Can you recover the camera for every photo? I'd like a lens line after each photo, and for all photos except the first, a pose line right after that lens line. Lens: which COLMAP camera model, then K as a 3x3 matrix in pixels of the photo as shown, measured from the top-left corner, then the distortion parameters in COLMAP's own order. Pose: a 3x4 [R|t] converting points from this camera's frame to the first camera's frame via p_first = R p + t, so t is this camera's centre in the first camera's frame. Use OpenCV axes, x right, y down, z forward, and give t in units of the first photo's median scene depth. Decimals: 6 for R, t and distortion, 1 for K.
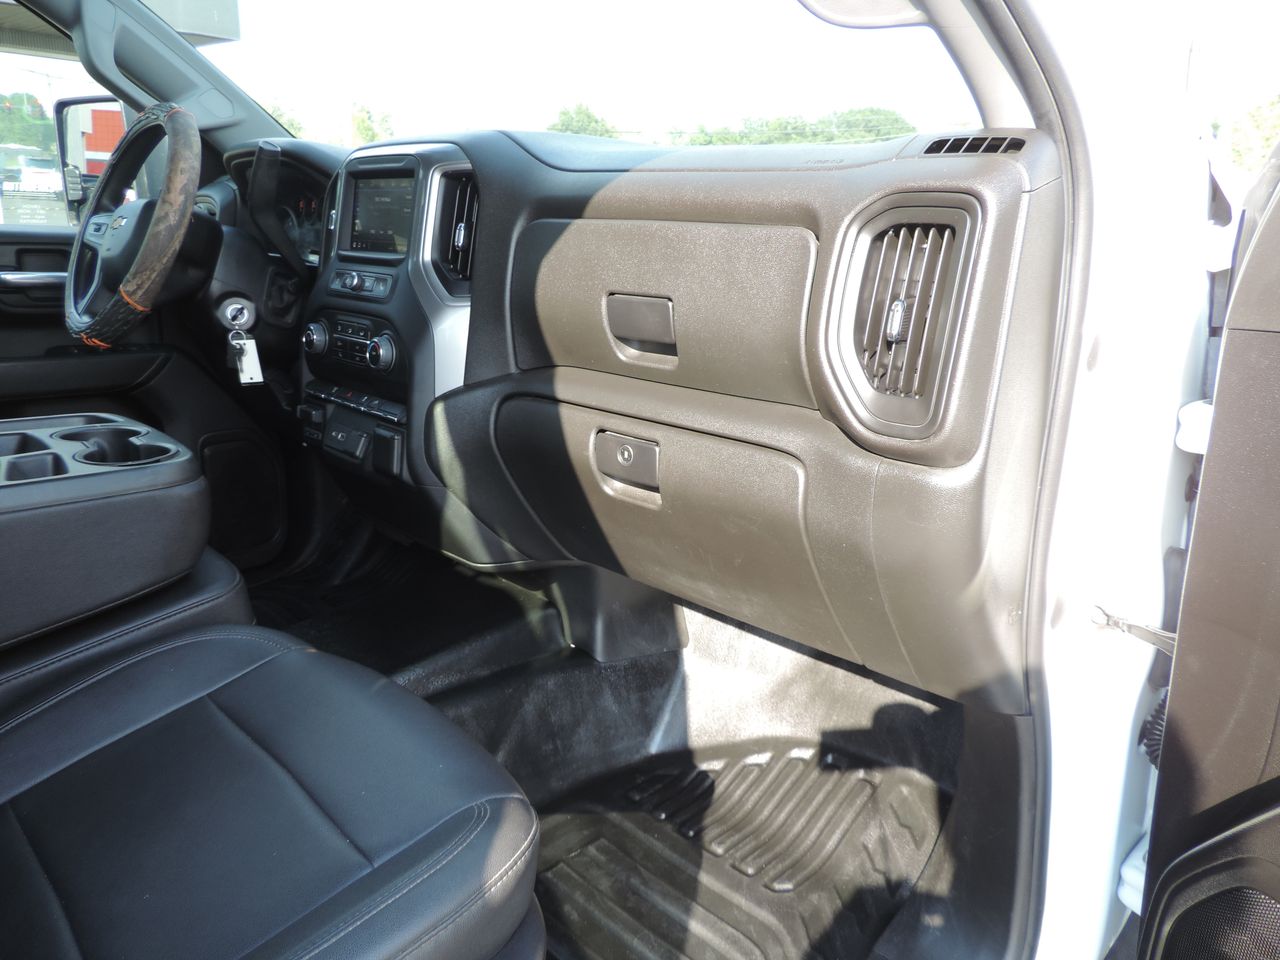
lens RADIAL K [[896.4, 0, 640.2], [0, 896.4, 466.7], [0, 0, 1]] dist [-0.043659, 0.026090]
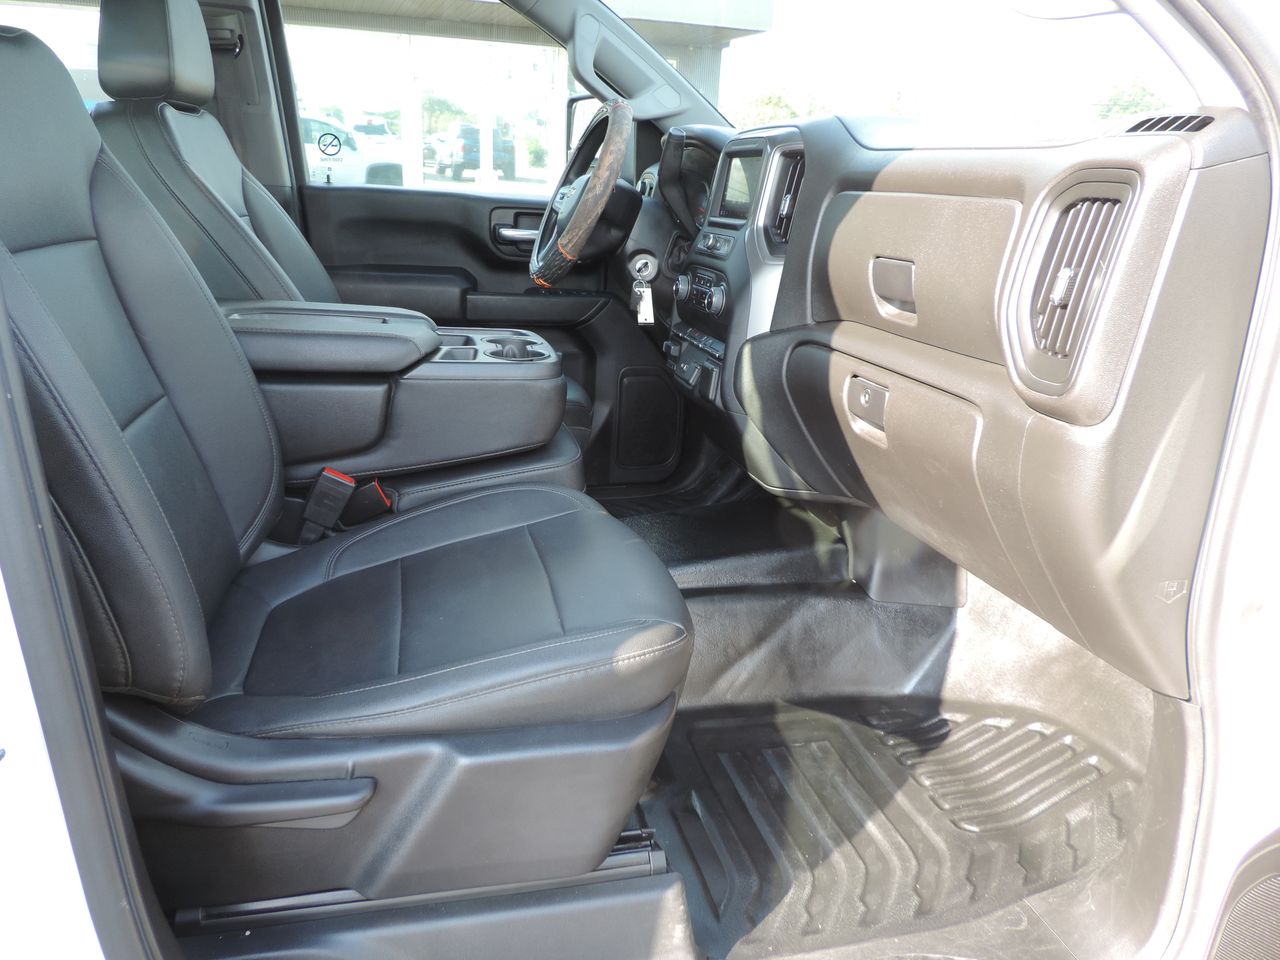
lens RADIAL K [[896.4, 0, 640.2], [0, 896.4, 466.7], [0, 0, 1]] dist [-0.043659, 0.026090]
pose [[0.858629, 0.156071, -0.488259, 0.252657], [-0.146907, 0.987489, 0.057305, 0.042073], [0.491094, 0.022525, 0.870815, -0.113287]]
